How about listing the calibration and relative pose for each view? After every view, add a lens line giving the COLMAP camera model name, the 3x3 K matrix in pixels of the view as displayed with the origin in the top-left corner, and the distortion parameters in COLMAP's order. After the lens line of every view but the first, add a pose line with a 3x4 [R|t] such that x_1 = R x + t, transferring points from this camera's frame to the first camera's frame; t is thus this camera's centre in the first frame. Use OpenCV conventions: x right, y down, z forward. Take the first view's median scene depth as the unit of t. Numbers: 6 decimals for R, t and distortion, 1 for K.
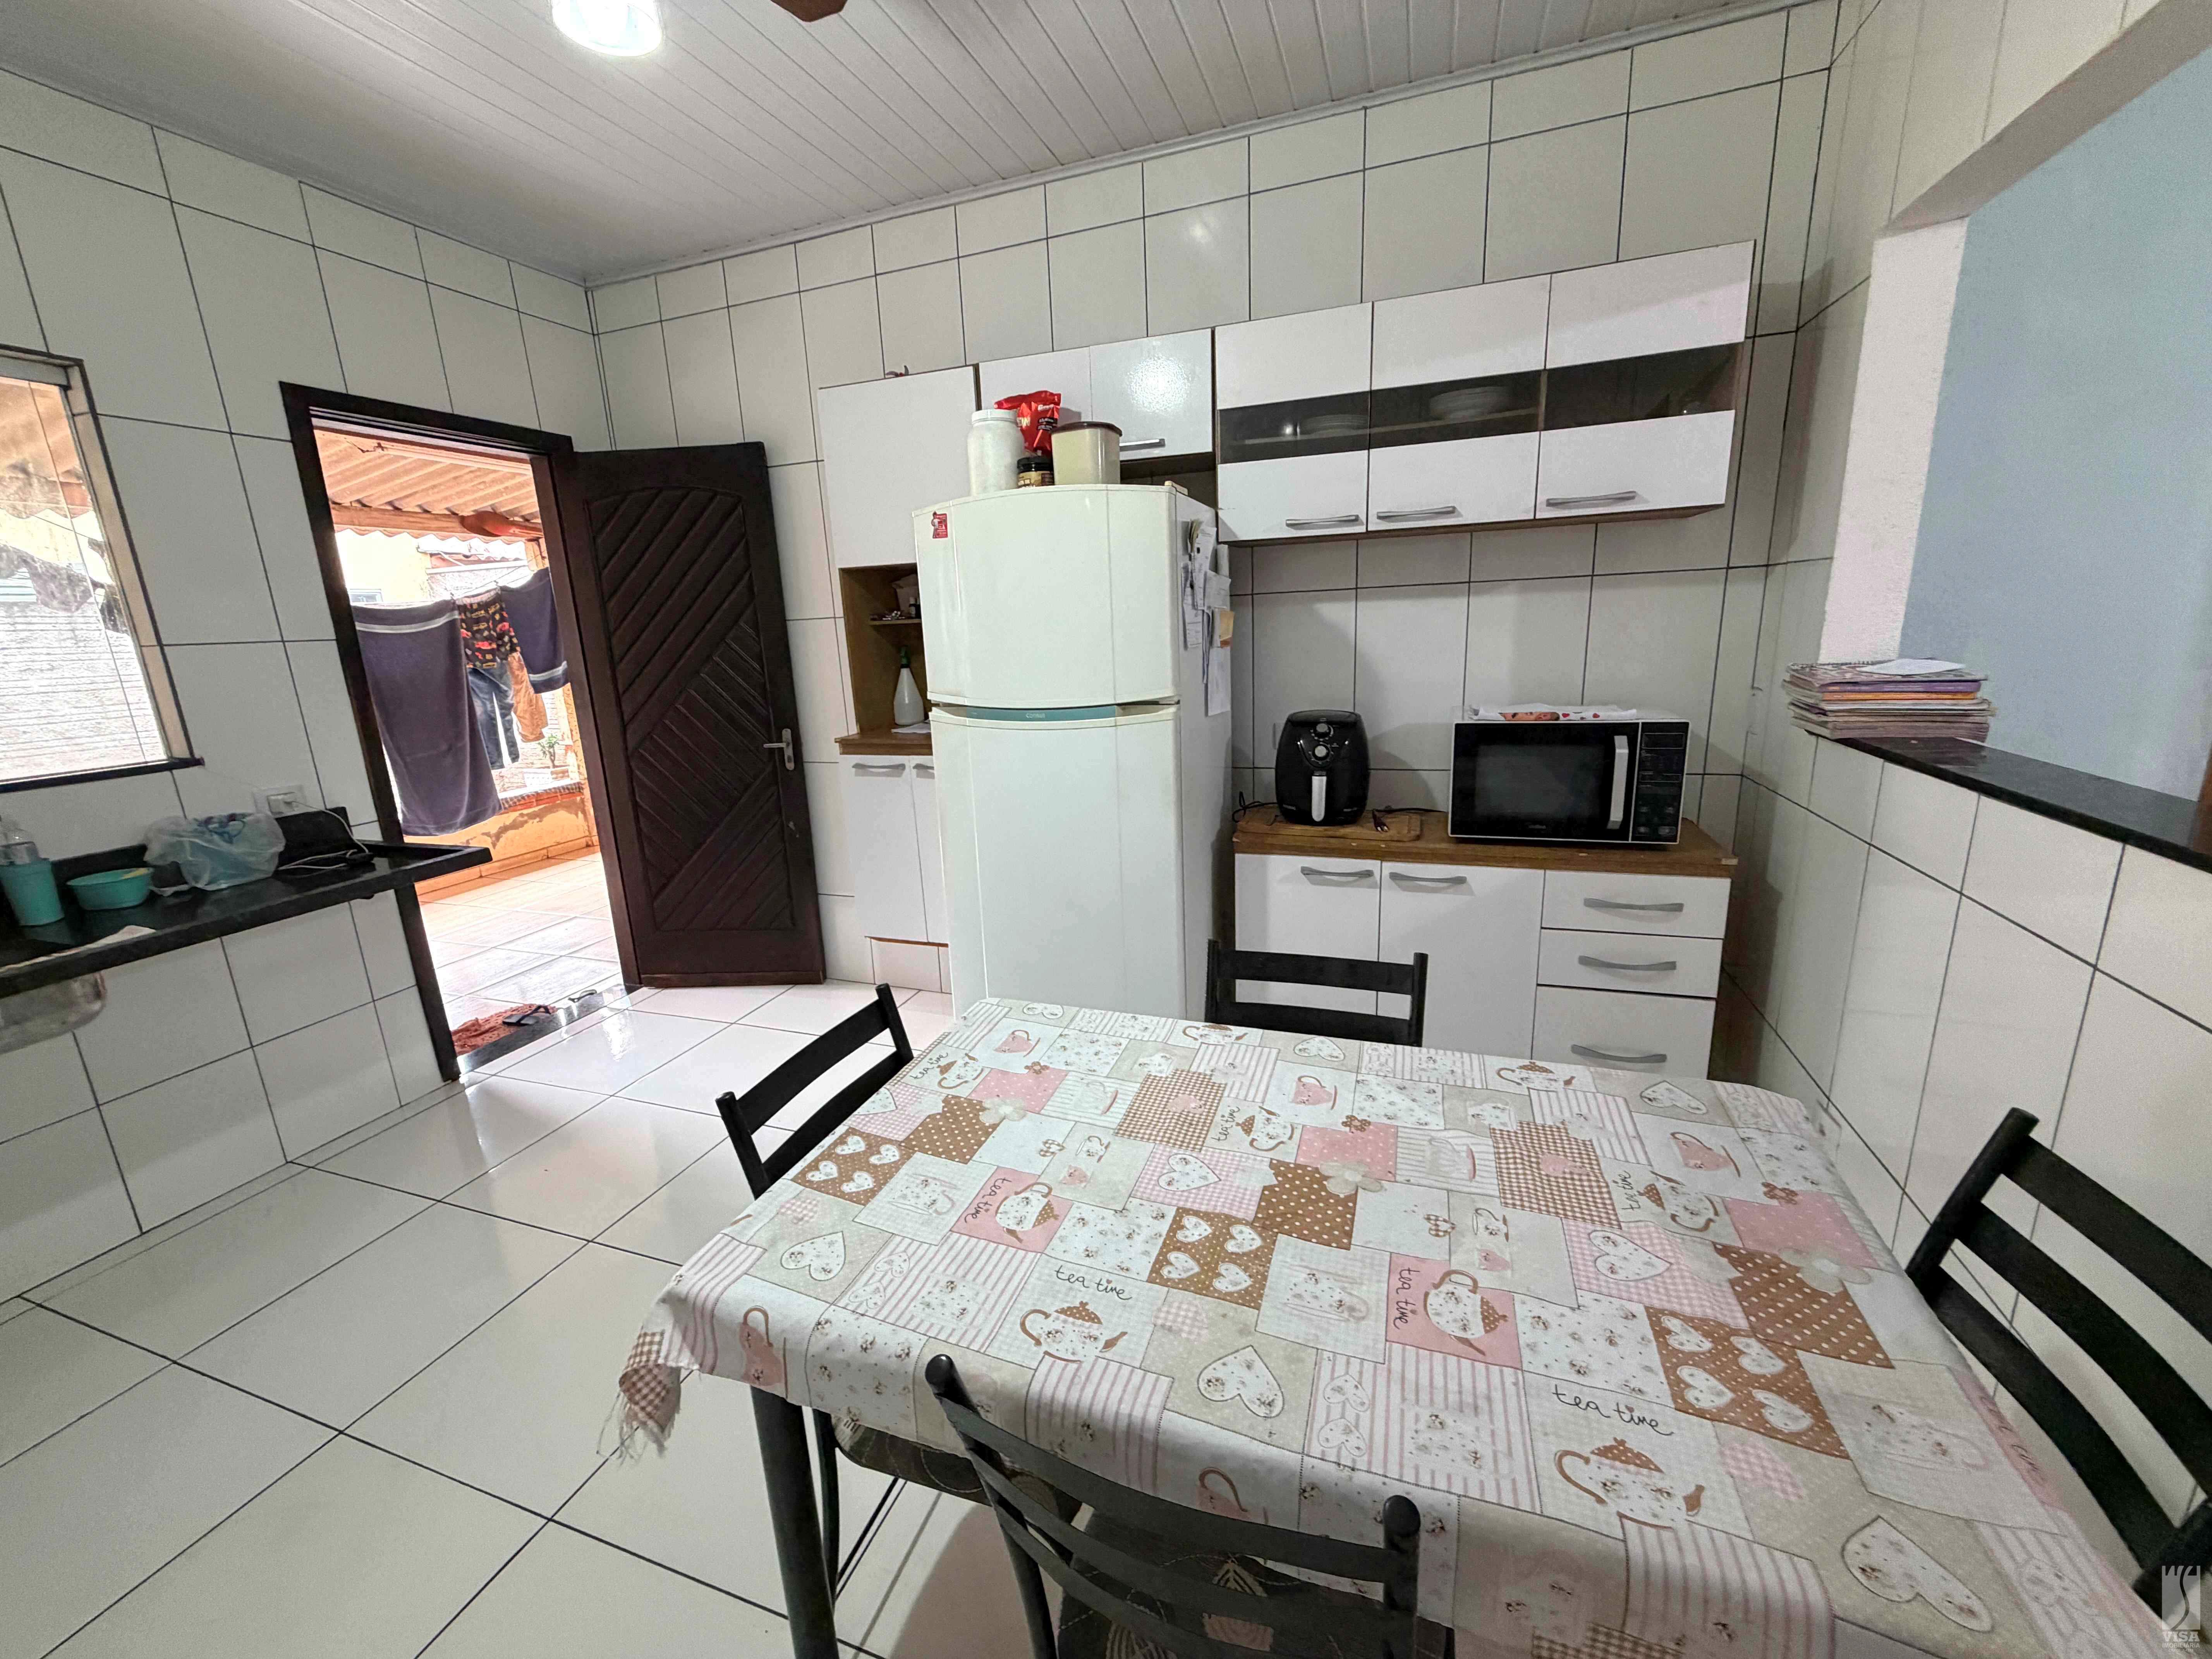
lens RADIAL K [[881.8, 0, 1100.6], [0, 881.8, 826.9], [0, 0, 1]] dist [-0.000415, -0.000219]
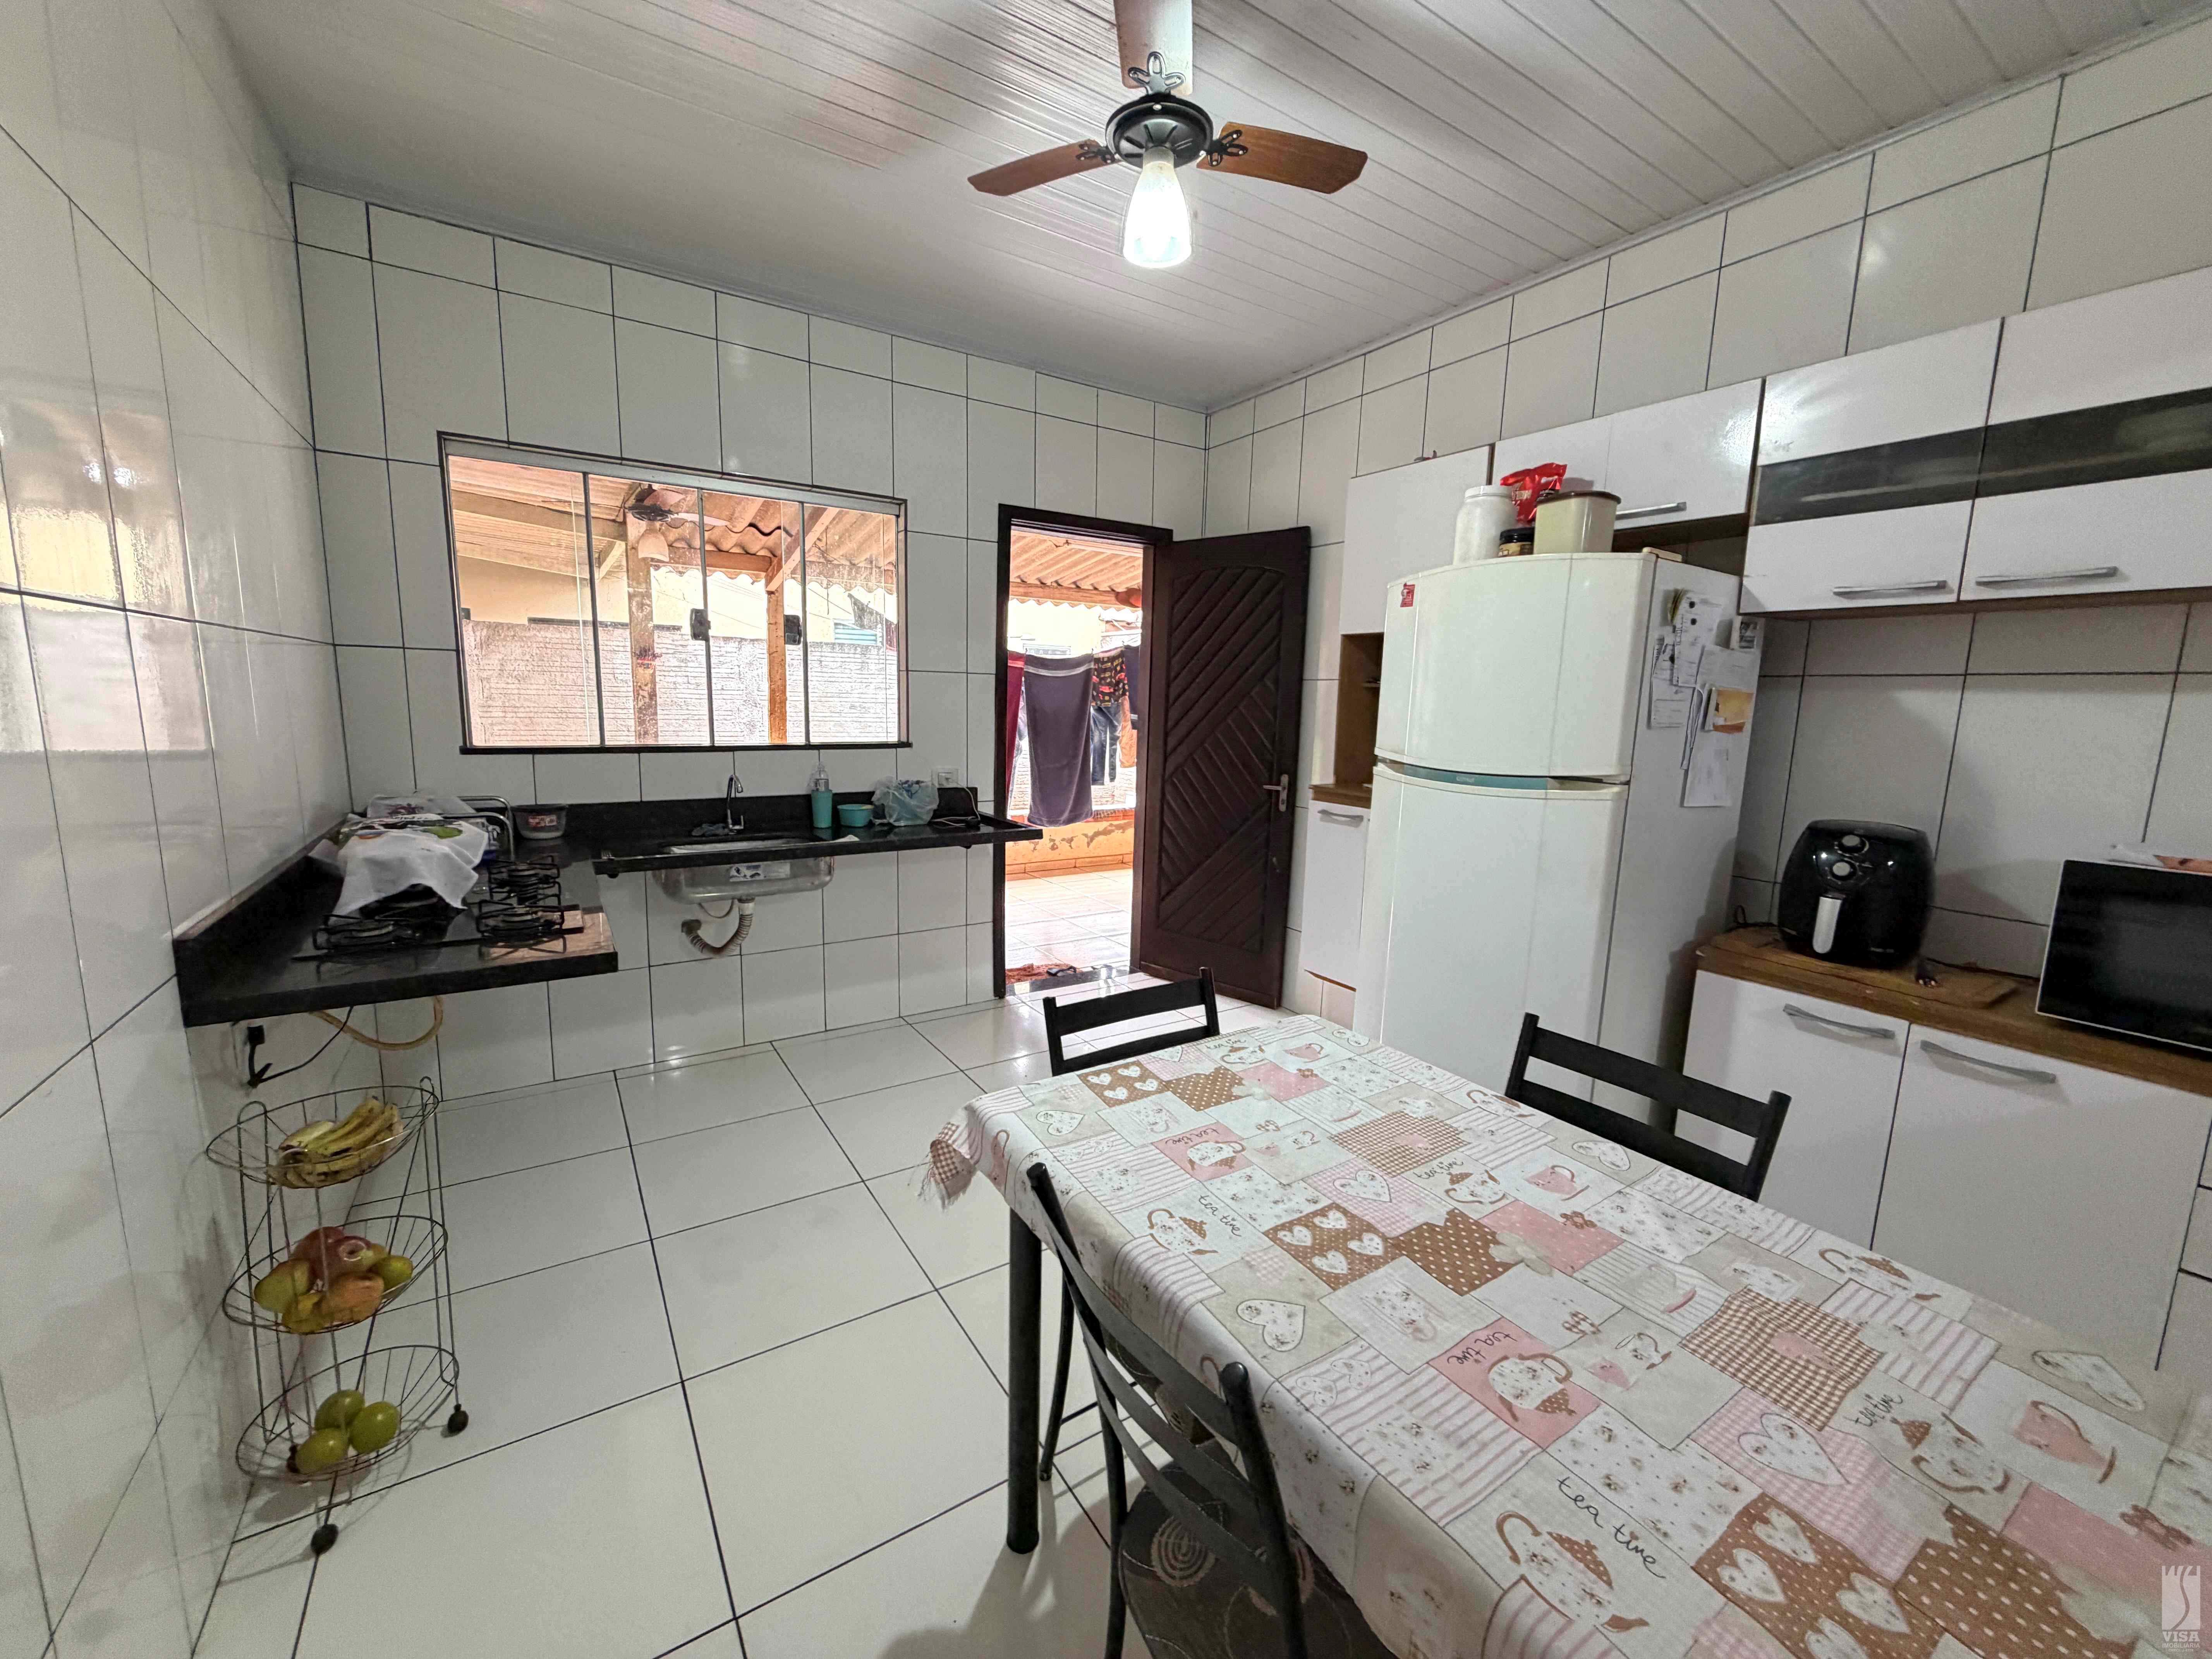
lens RADIAL K [[881.8, 0, 1101.5], [0, 881.8, 827.5], [0, 0, 1]] dist [-0.000415, -0.000219]
pose [[0.791687, 0.152405, -0.591612, 0.192788], [-0.198202, 0.980078, -0.012753, 0.022301], [0.577882, 0.127355, 0.806122, -0.043926]]
